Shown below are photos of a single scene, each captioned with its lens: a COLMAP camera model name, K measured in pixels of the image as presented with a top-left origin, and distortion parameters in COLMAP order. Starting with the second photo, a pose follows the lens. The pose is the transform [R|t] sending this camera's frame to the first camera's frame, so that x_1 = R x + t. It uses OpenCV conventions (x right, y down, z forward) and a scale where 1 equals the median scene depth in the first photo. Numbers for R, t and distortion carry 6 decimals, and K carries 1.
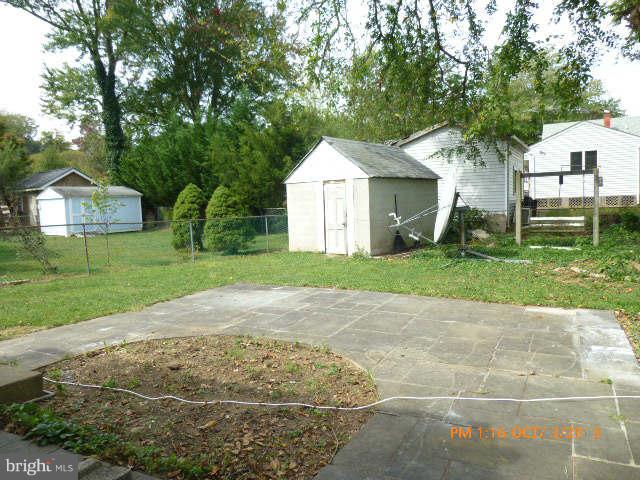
lens RADIAL K [[495.1, 0, 320.1], [0, 495.1, 239.1], [0, 0, 1]] dist [-0.047921, 0.015556]
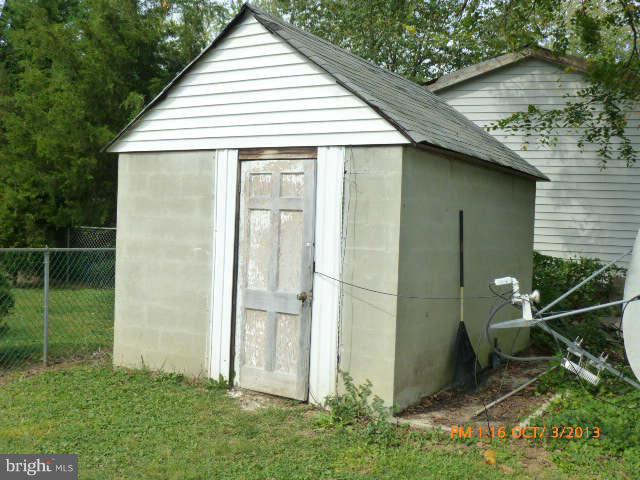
lens RADIAL K [[783.5, 0, 318.8], [0, 783.5, 240.1], [0, 0, 1]] dist [-0.035973, 0.000000]
pose [[0.985924, 0.066395, 0.153447, -0.014788], [-0.057389, 0.996400, -0.062401, -0.032892], [-0.157038, 0.052717, 0.986185, 0.494729]]
